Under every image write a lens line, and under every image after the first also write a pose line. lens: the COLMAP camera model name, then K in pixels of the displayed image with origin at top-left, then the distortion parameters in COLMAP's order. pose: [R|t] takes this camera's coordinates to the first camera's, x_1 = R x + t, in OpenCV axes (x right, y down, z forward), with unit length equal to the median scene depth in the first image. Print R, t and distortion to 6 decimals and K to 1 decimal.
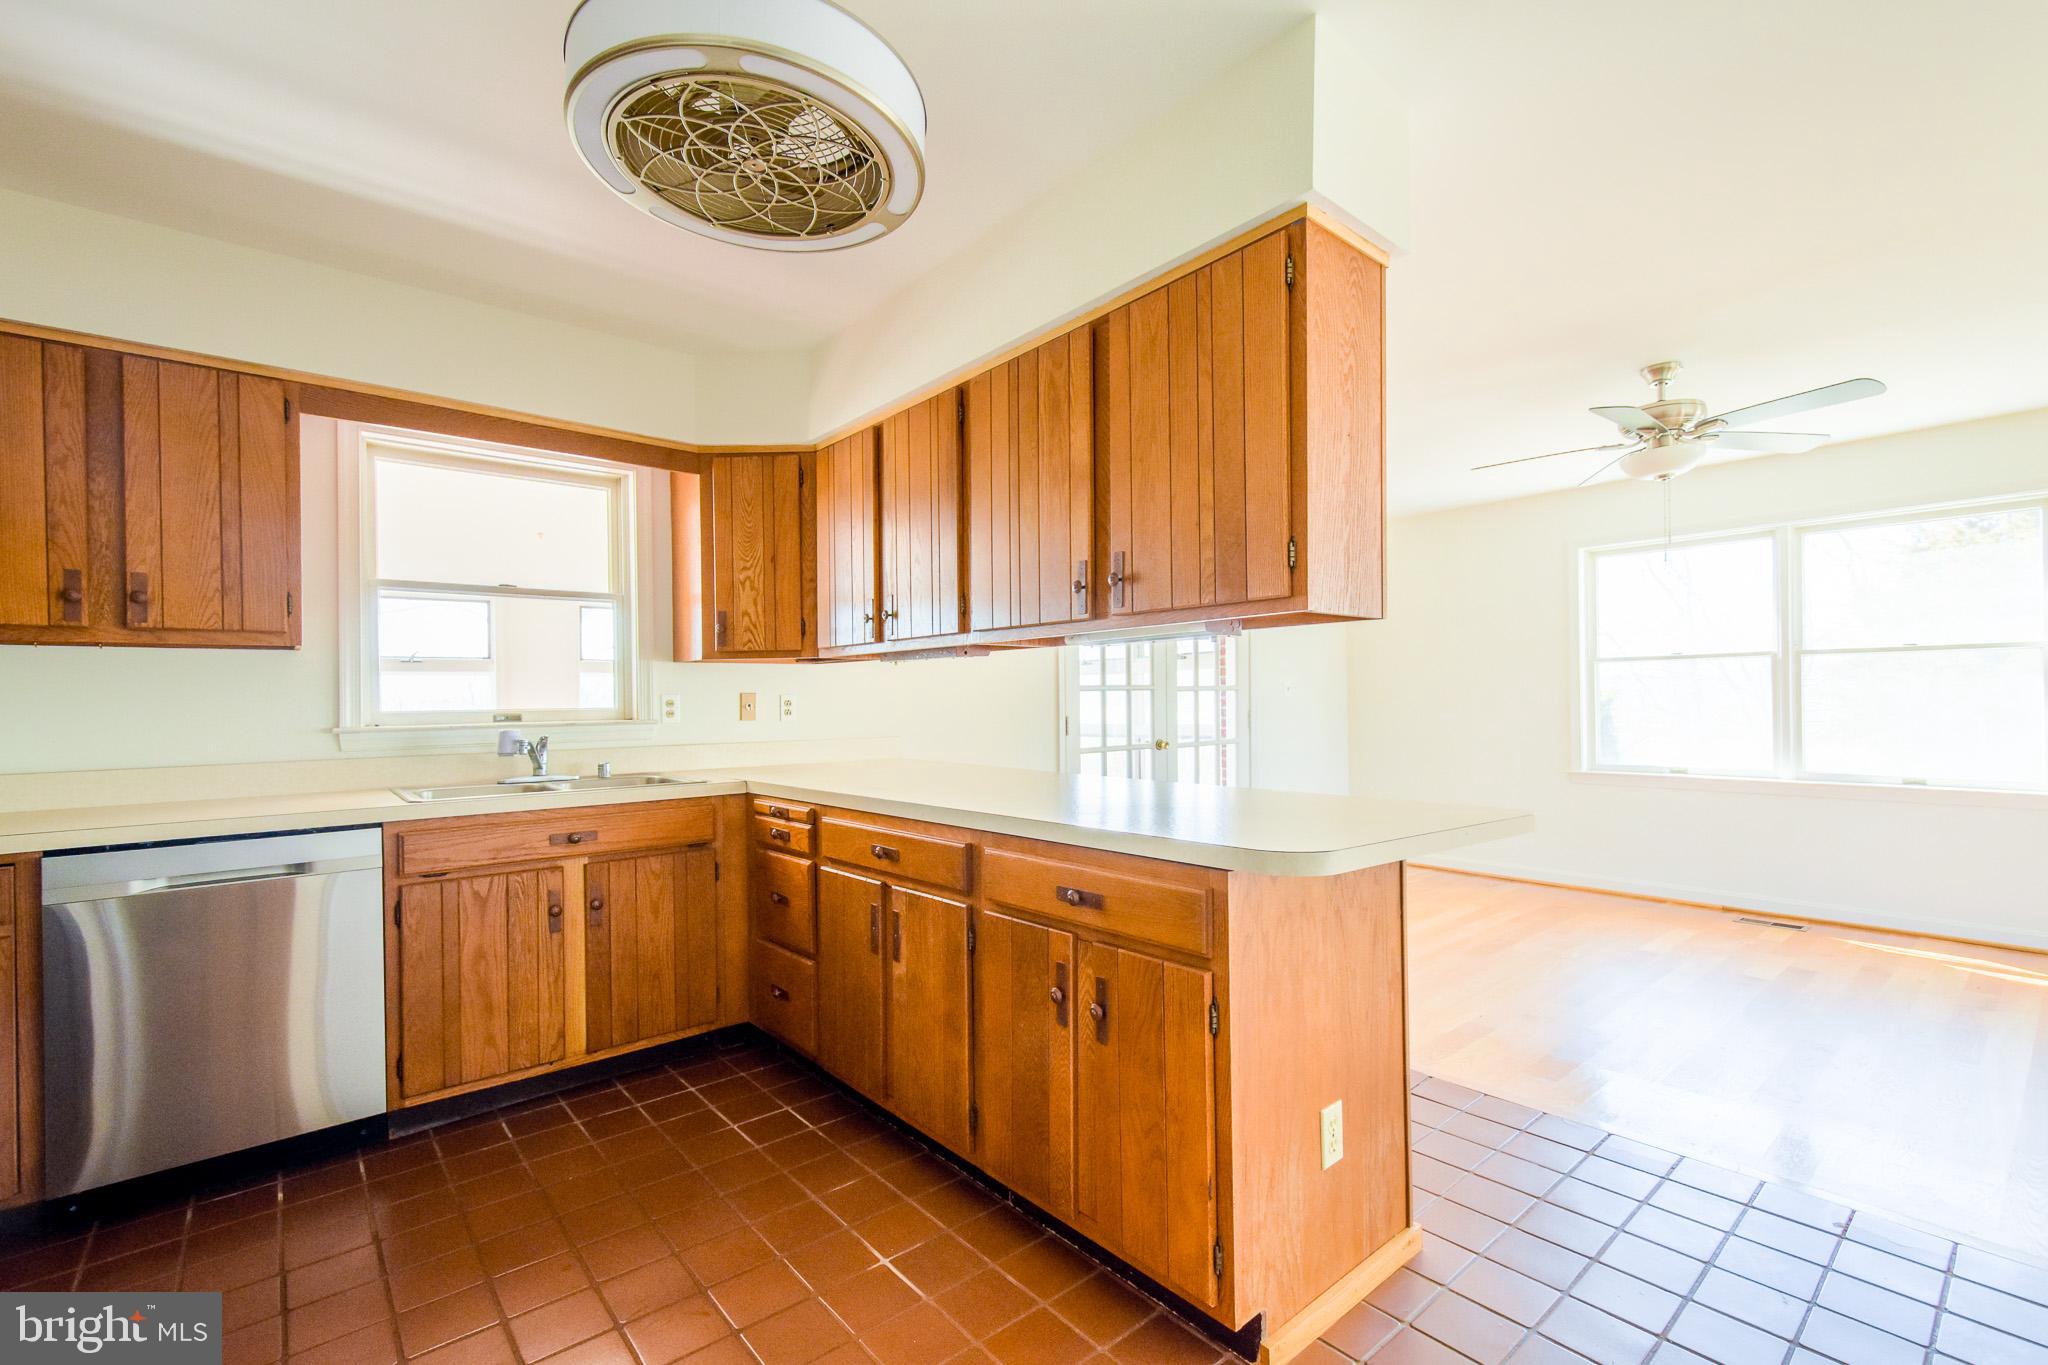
lens RADIAL K [[888.9, 0, 1024.2], [0, 888.9, 698.3], [0, 0, 1]] dist [0.002736, 0.000323]
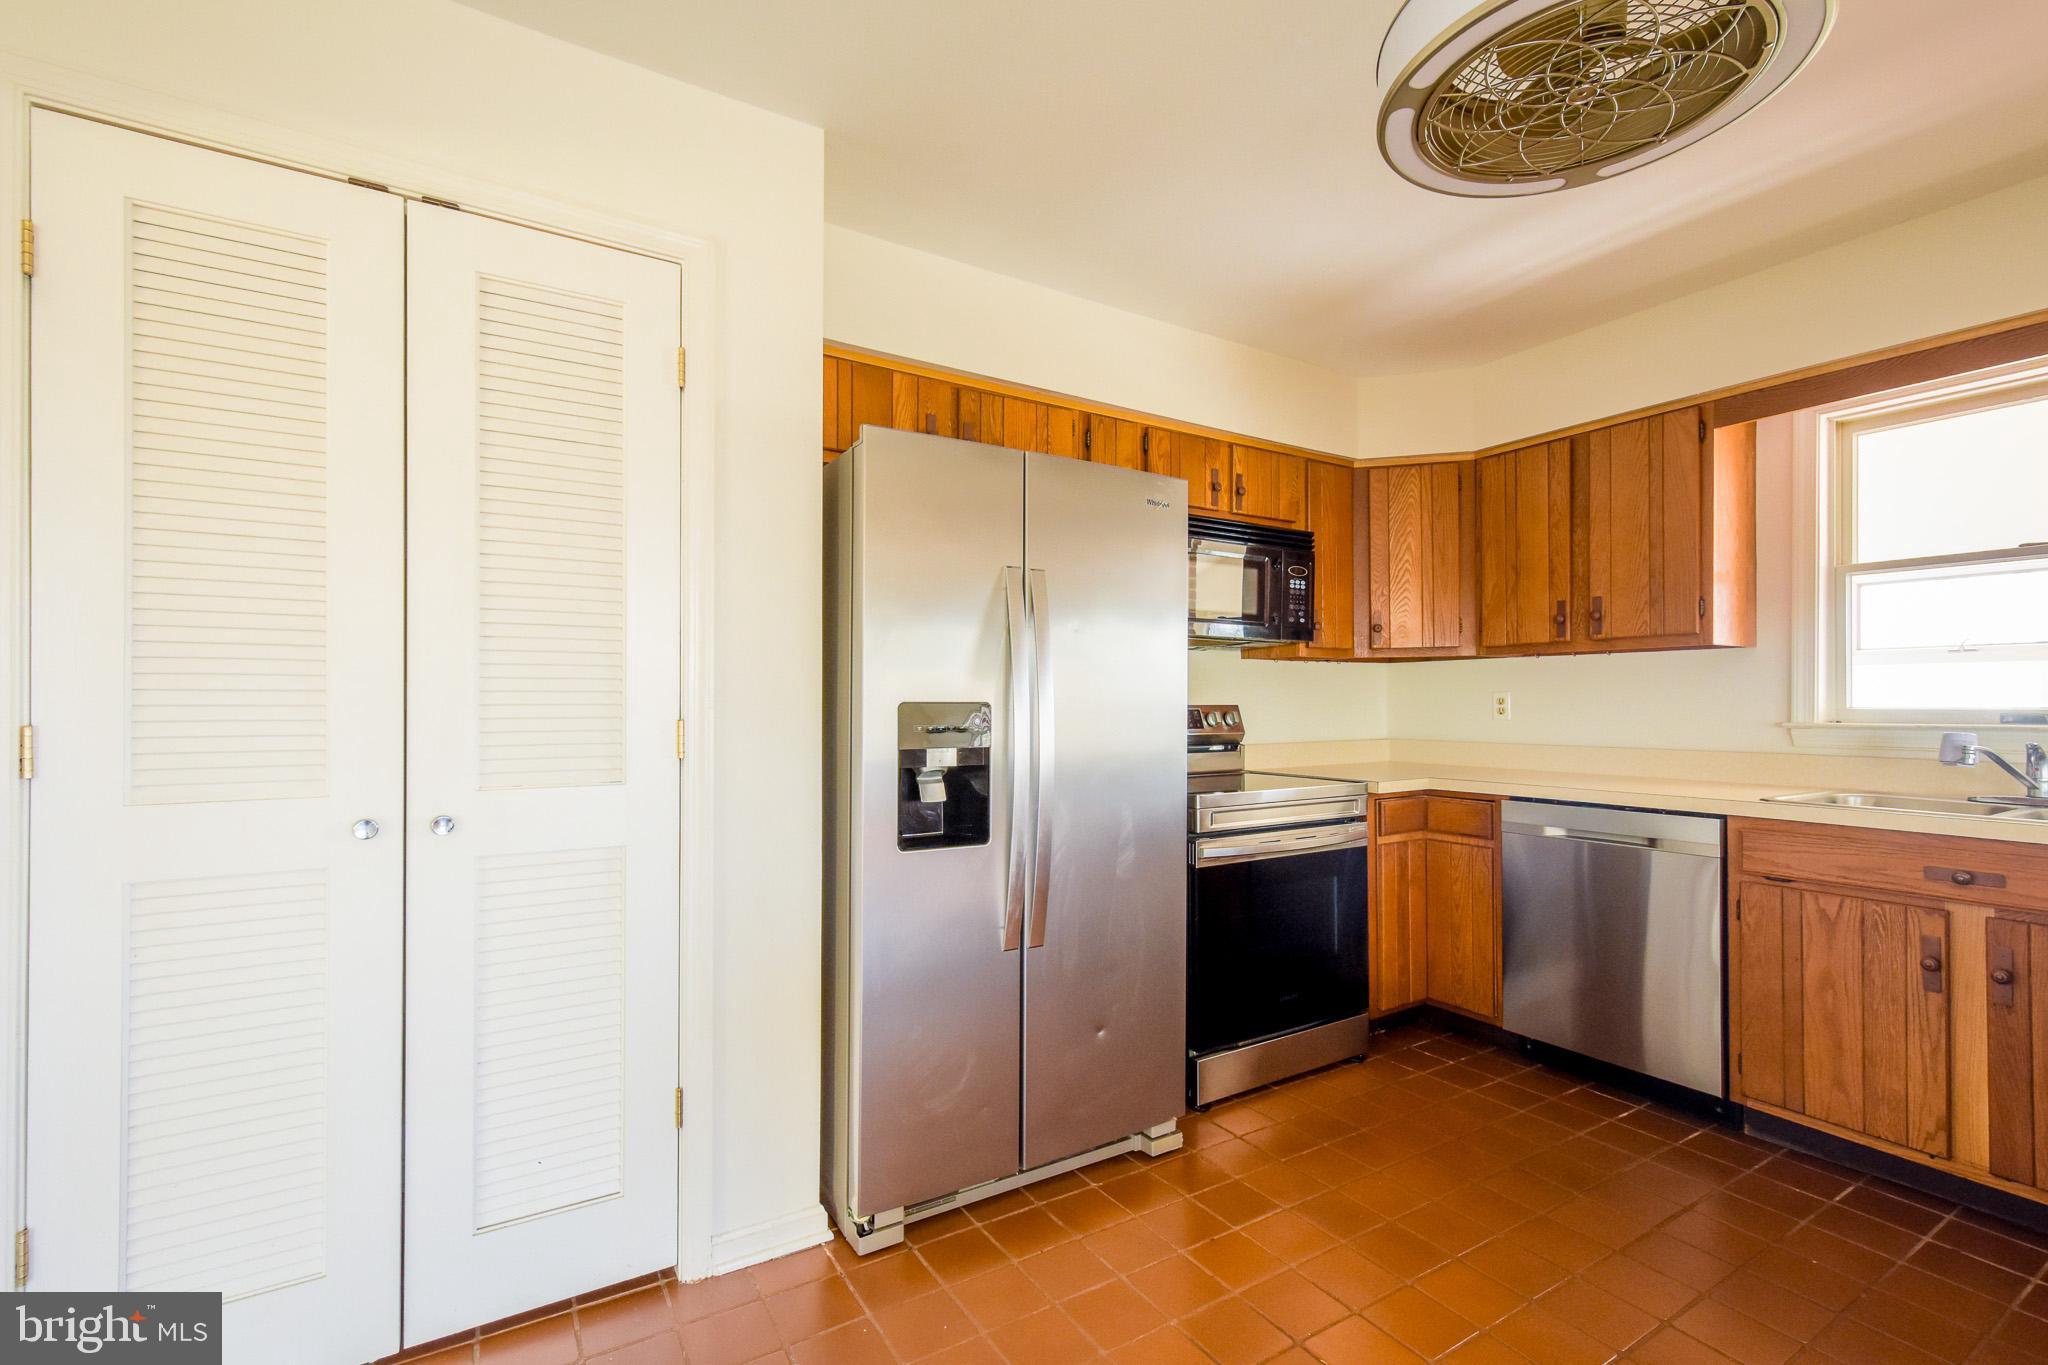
lens RADIAL K [[888.9, 0, 1024.2], [0, 888.9, 698.3], [0, 0, 1]] dist [0.002736, 0.000323]
pose [[-0.157398, 0.007549, -0.987506, 0.394338], [0.001711, 0.999971, 0.007372, -0.002979], [0.987534, -0.000529, -0.157406, 0.350219]]
